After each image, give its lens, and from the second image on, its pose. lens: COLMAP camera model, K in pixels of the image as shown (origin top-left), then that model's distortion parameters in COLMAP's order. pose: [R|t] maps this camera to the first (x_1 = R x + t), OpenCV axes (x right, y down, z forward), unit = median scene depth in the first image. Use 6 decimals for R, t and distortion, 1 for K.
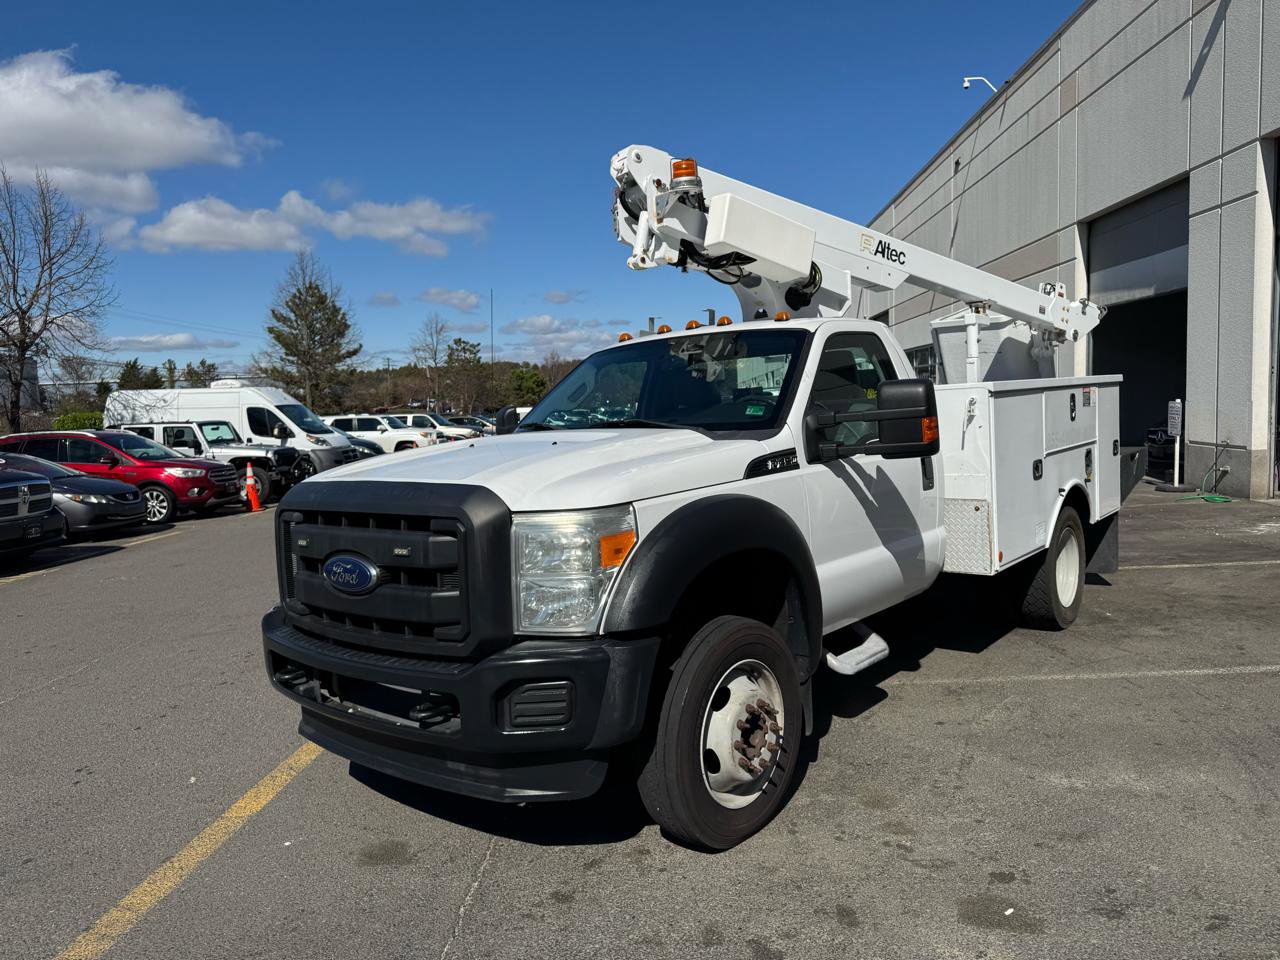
lens RADIAL K [[901.8, 0, 650.8], [0, 901.8, 476.6], [0, 0, 1]] dist [0.031160, -0.033129]
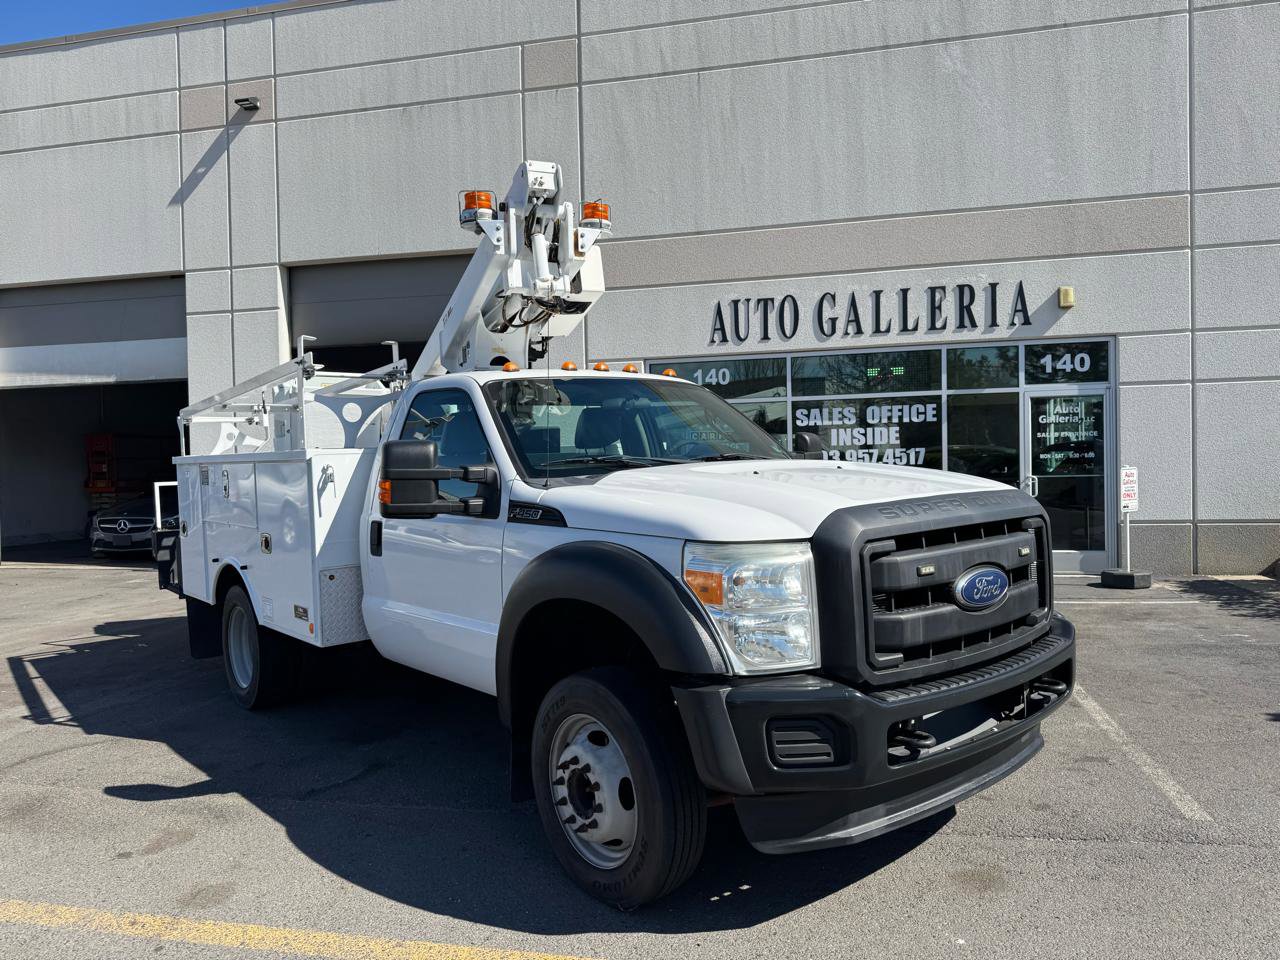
lens RADIAL K [[903.5, 0, 648.3], [0, 903.5, 488.6], [0, 0, 1]] dist [0.032589, -0.038919]
pose [[0.182298, 0.009323, 0.983199, -0.762896], [0.097643, 0.994840, -0.027538, -0.003307], [-0.978383, 0.101023, 0.180447, 0.659208]]
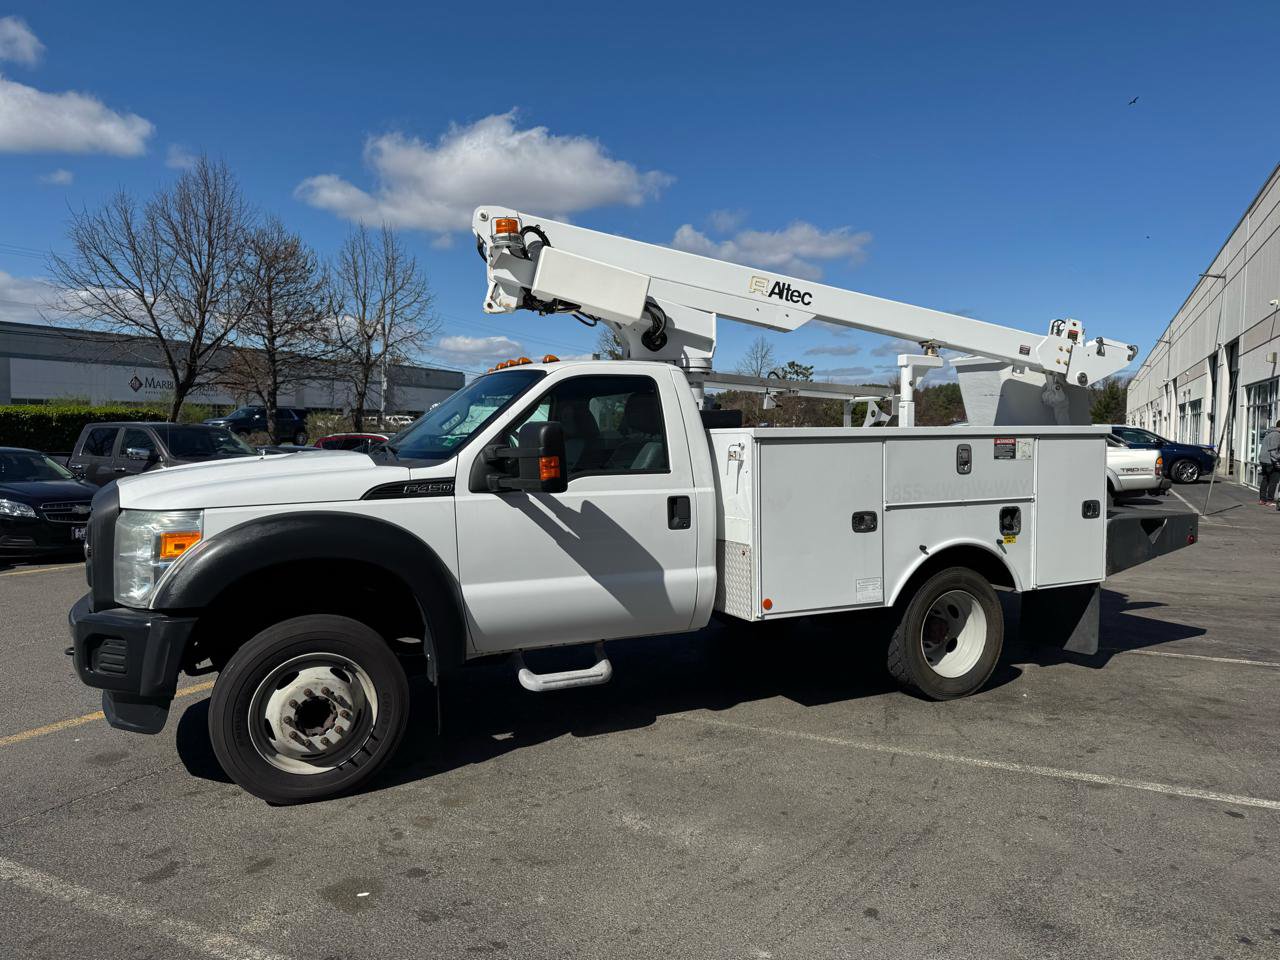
lens RADIAL K [[901.8, 0, 647.1], [0, 901.8, 471.4], [0, 0, 1]] dist [0.031160, -0.033129]
pose [[0.917174, 0.064390, -0.393251, 0.551089], [-0.075927, 0.997017, -0.013833, -0.028307], [0.391187, 0.042546, 0.919327, 0.036699]]
